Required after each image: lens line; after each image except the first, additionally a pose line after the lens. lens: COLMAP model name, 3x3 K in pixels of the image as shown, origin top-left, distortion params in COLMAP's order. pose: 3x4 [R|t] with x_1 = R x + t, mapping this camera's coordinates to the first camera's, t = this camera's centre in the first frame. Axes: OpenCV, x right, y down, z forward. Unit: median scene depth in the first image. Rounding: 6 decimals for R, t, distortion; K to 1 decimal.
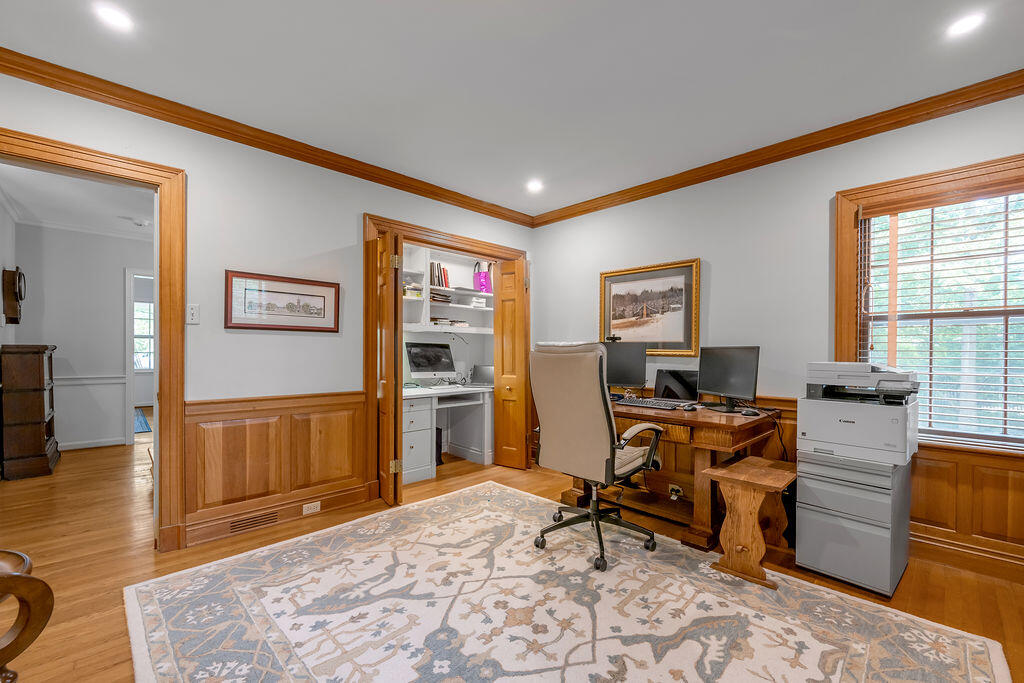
lens RADIAL K [[425.8, 0, 529.0], [0, 425.8, 349.2], [0, 0, 1]] dist [-0.003884, -0.000917]
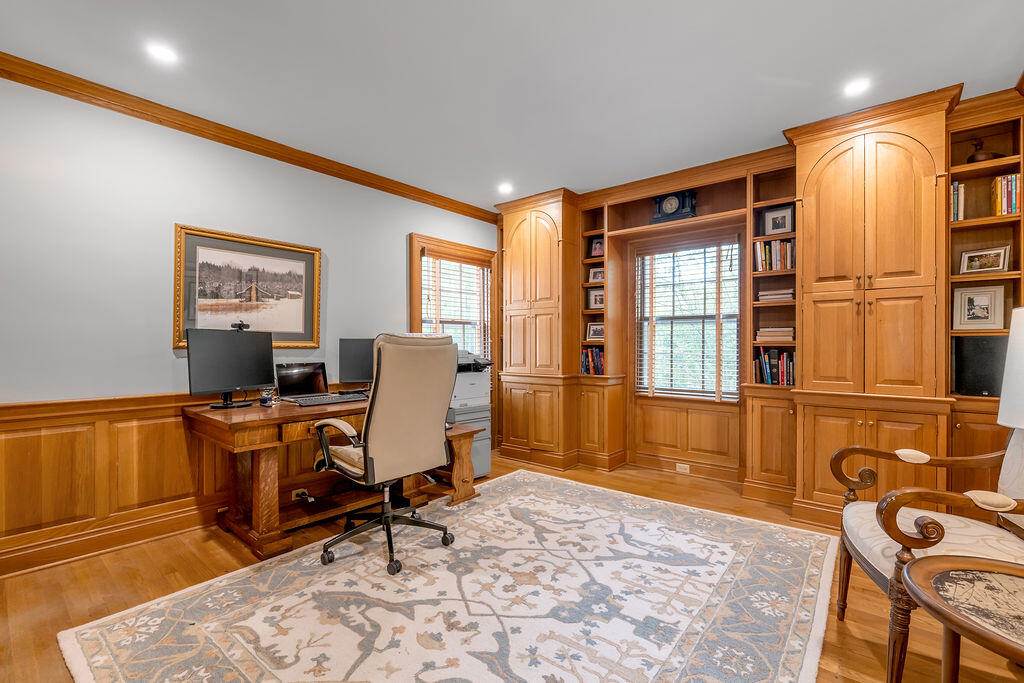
lens RADIAL K [[453.7, 0, 515.2], [0, 453.7, 345.9], [0, 0, 1]] dist [-0.014780, 0.000161]
pose [[-0.092498, -0.009162, 0.995671, -0.864897], [-0.004212, 0.999952, 0.008810, 0.000595], [-0.995704, -0.003379, -0.092532, 0.815383]]
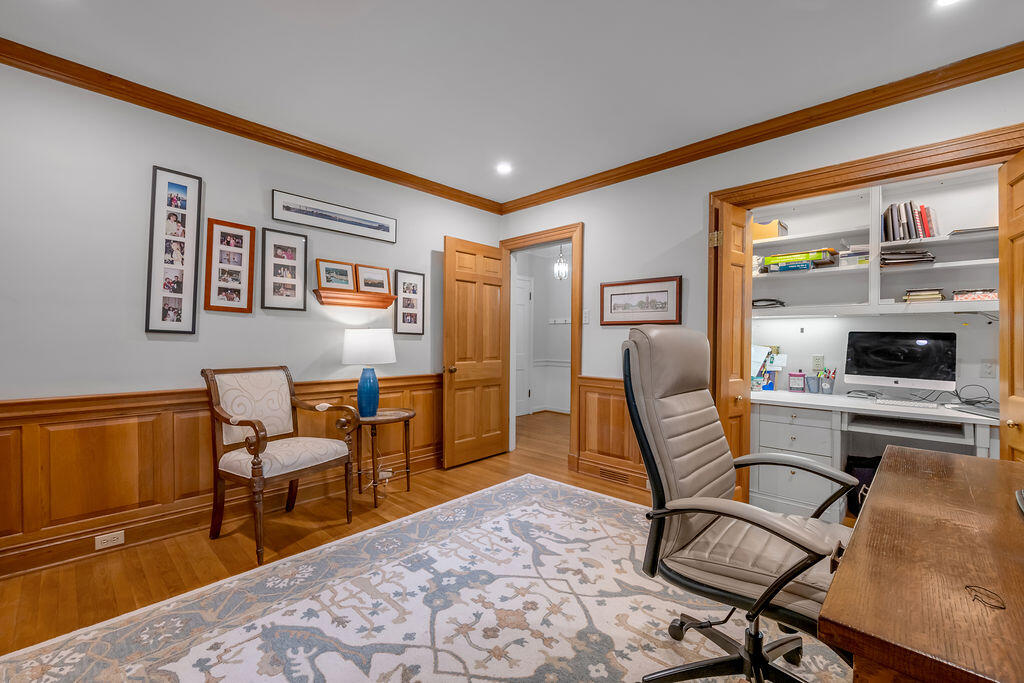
lens RADIAL K [[425.8, 0, 506.2], [0, 425.8, 340.1], [0, 0, 1]] dist [-0.003884, -0.000917]
pose [[0.004629, -0.004072, -0.999981, 0.669160], [-0.003899, 0.999984, -0.004090, 0.004423], [0.999982, 0.003918, 0.004613, 0.702145]]
